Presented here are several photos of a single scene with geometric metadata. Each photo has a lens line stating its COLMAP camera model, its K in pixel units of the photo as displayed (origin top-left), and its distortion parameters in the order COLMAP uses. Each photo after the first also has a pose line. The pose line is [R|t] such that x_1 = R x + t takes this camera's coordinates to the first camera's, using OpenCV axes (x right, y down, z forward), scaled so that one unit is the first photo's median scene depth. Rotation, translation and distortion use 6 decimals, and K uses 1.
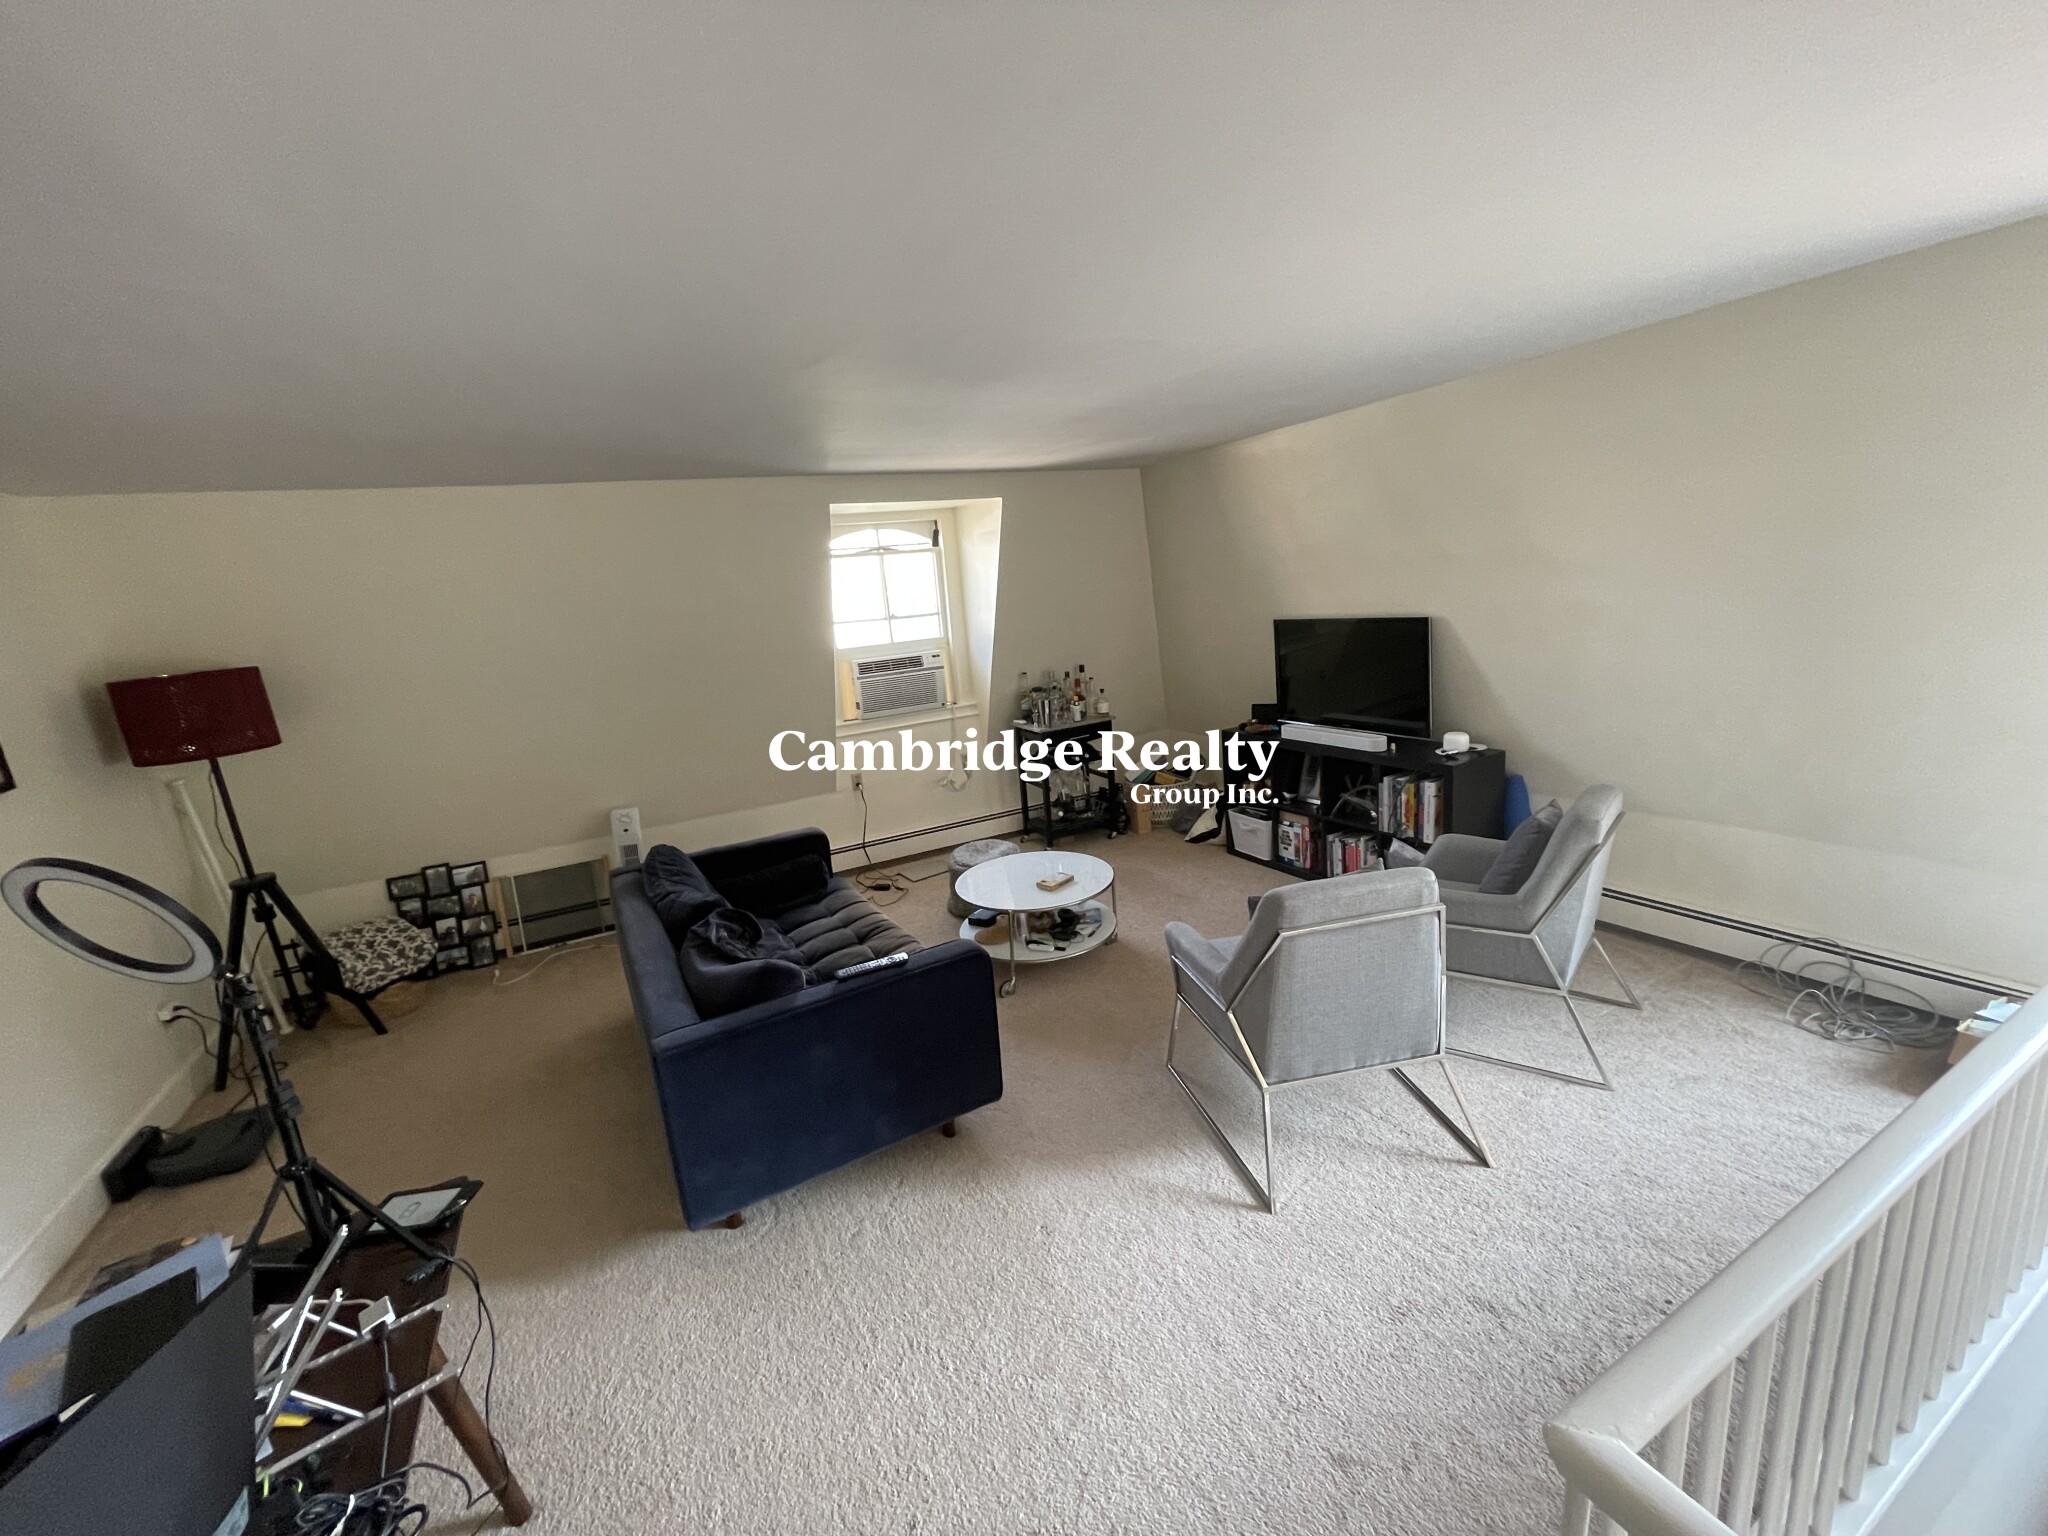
lens RADIAL K [[825.3, 0, 1019.0], [0, 825.3, 765.4], [0, 0, 1]] dist [-0.001391, 0.000314]
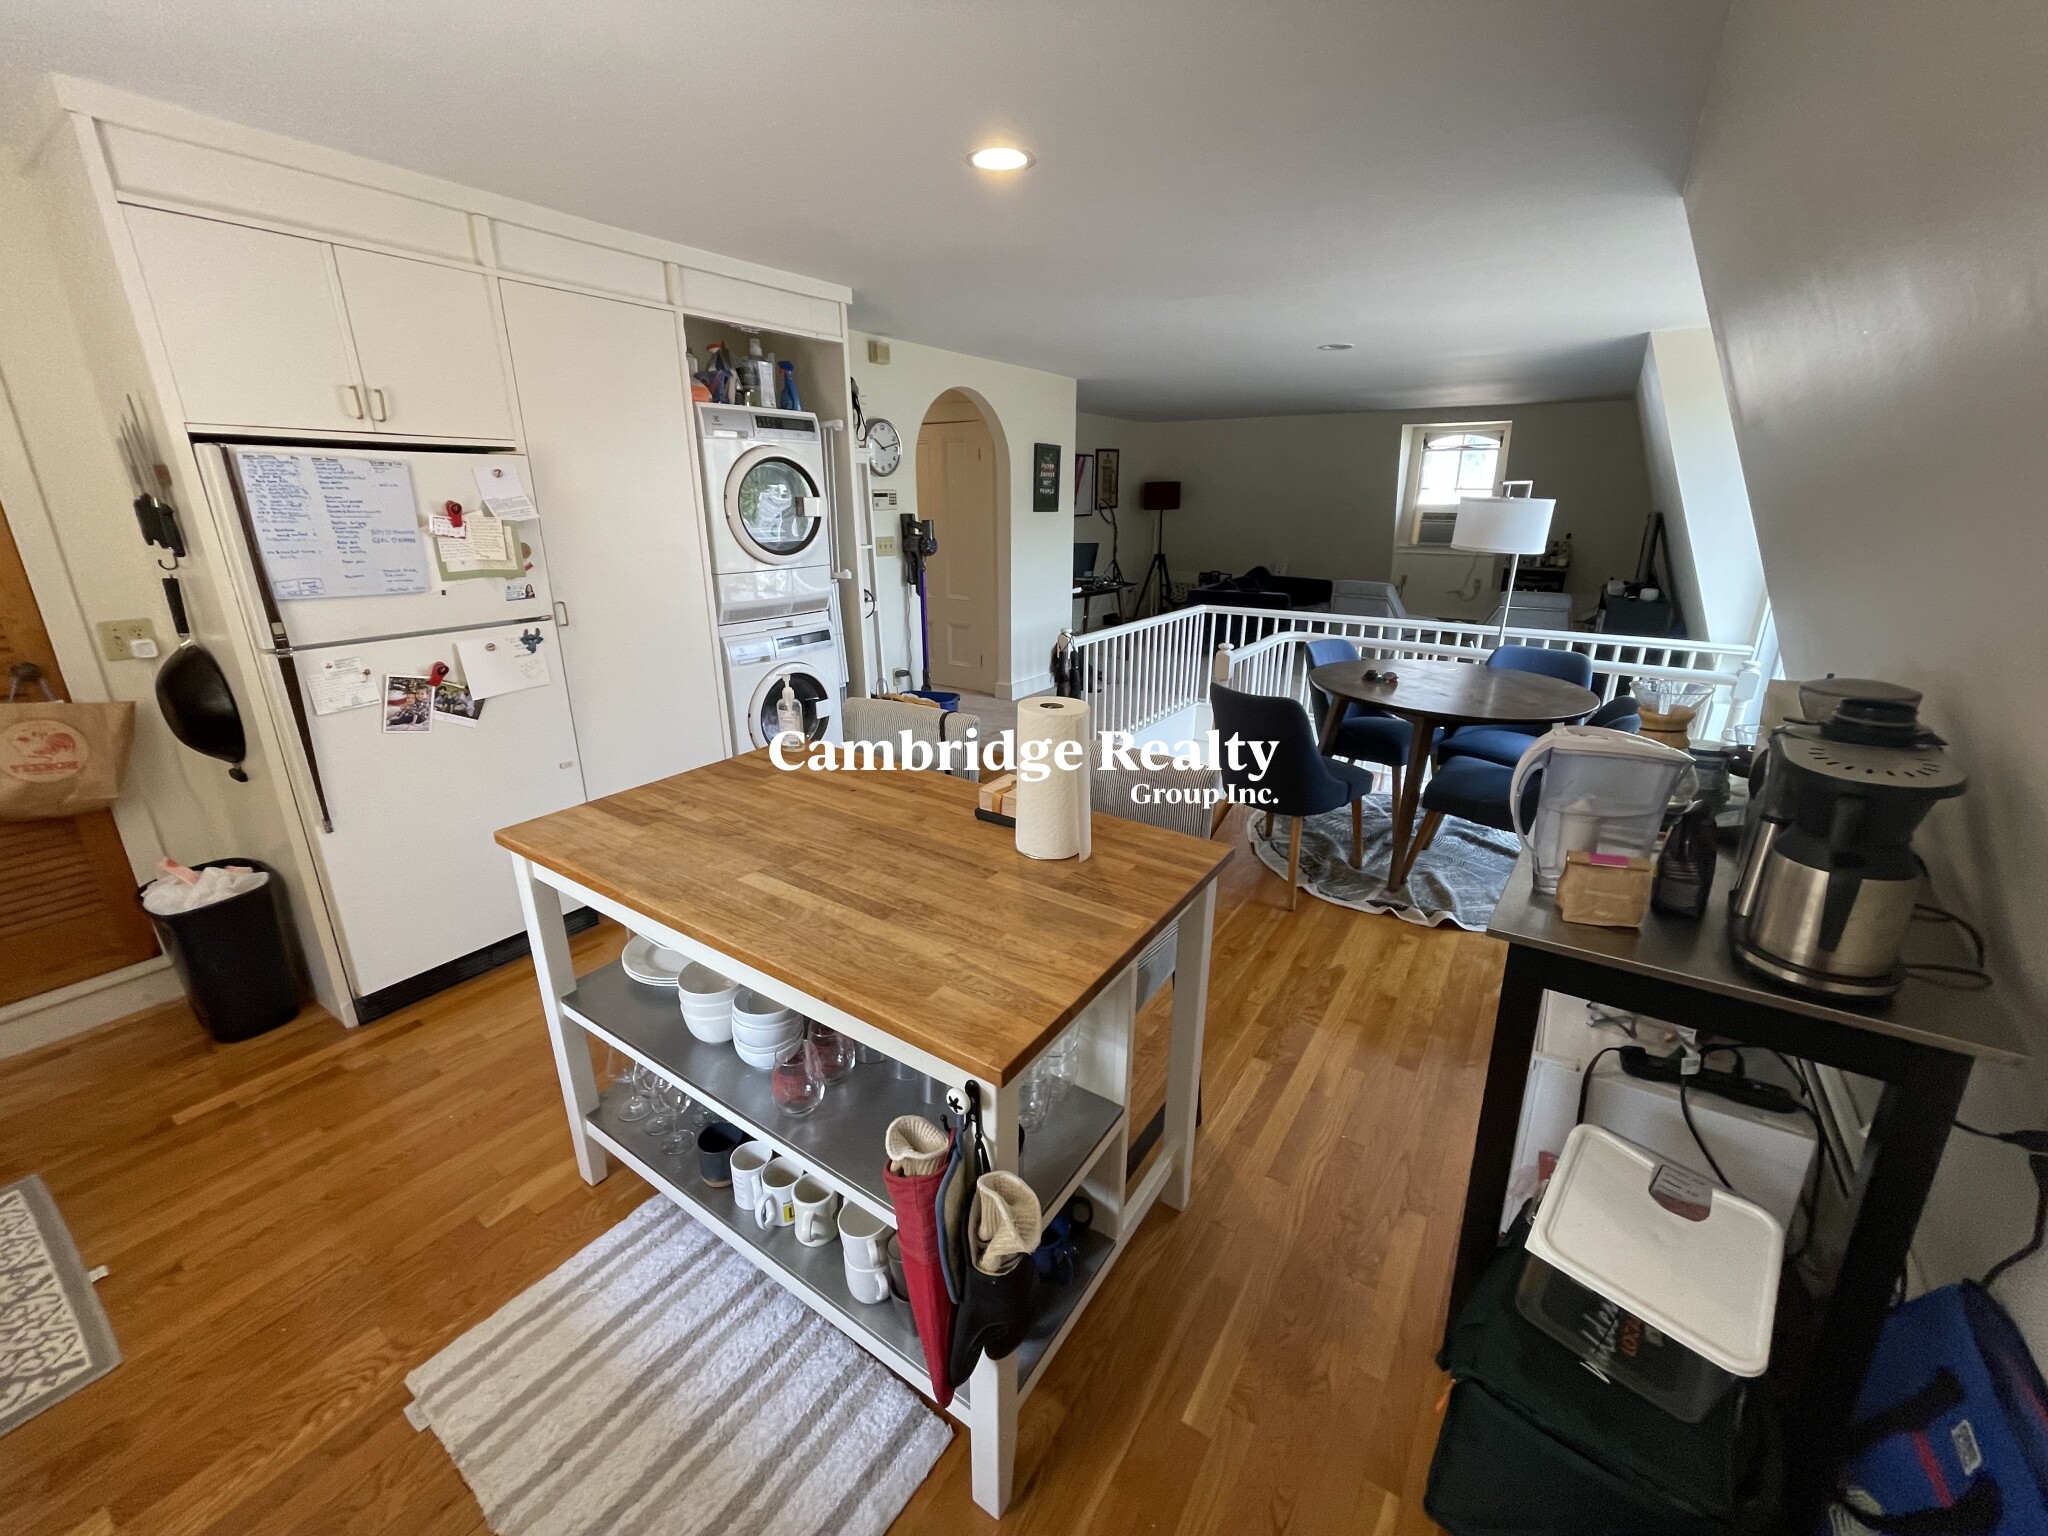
lens RADIAL K [[825.3, 0, 1019.0], [0, 825.3, 765.4], [0, 0, 1]] dist [-0.001391, 0.000314]
pose [[0.465500, 0.361422, -0.807889, 1.035991], [-0.231036, 0.930792, 0.283283, 0.081458], [0.854361, 0.054783, 0.516785, -0.641199]]
